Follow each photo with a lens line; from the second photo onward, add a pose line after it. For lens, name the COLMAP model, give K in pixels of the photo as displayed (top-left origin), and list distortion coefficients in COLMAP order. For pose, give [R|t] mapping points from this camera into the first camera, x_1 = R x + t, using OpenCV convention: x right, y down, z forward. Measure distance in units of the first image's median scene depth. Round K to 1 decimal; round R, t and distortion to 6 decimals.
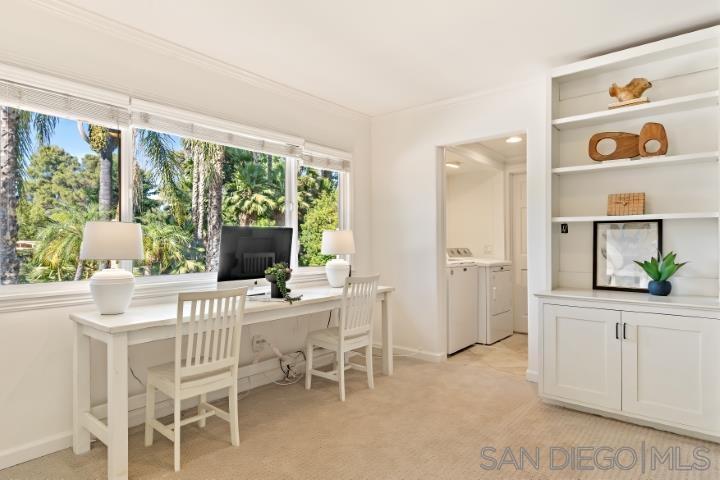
lens RADIAL K [[413.9, 0, 360.0], [0, 413.9, 240.0], [0, 0, 1]] dist [0.004289, 0.000745]
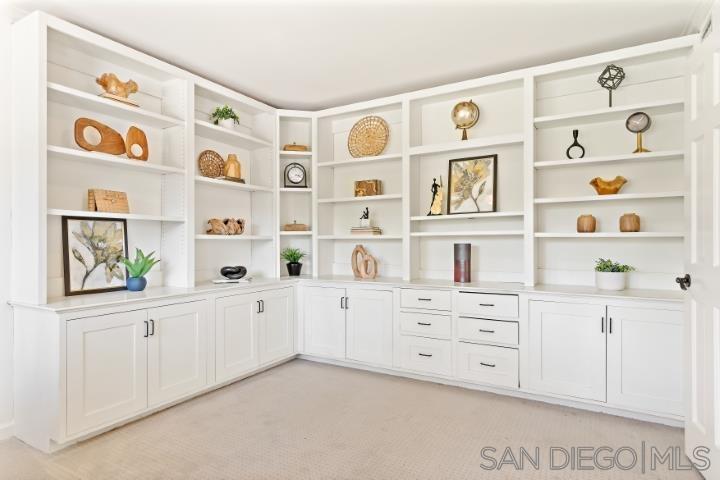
lens RADIAL K [[413.9, 0, 360.0], [0, 413.9, 240.0], [0, 0, 1]] dist [0.004289, 0.000745]
pose [[-0.167129, -0.000021, 0.985935, -0.399118], [-0.009246, 0.999956, -0.001546, -0.000767], [-0.985892, -0.009375, -0.167122, 0.574799]]
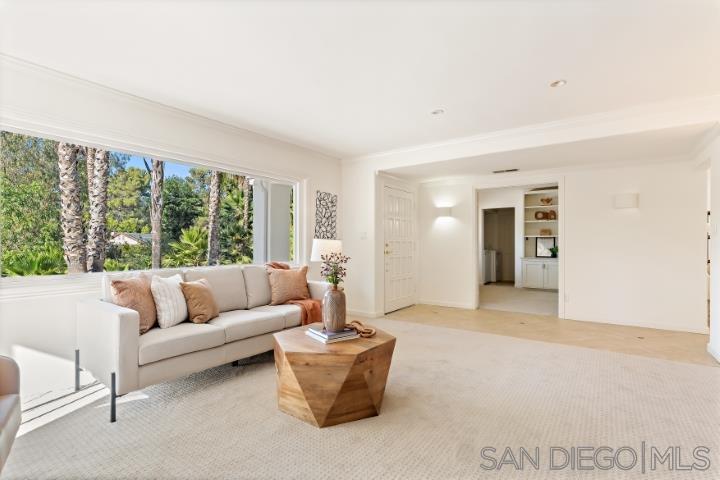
lens RADIAL K [[345.8, 0, 356.0], [0, 345.8, 241.5], [0, 0, 1]] dist [0.001102, 0.000195]
pose [[0.997387, 0.002428, 0.072209, -1.150523], [-0.002490, 0.999997, 0.000776, -0.006037], [-0.072207, -0.000954, 0.997389, -1.778660]]
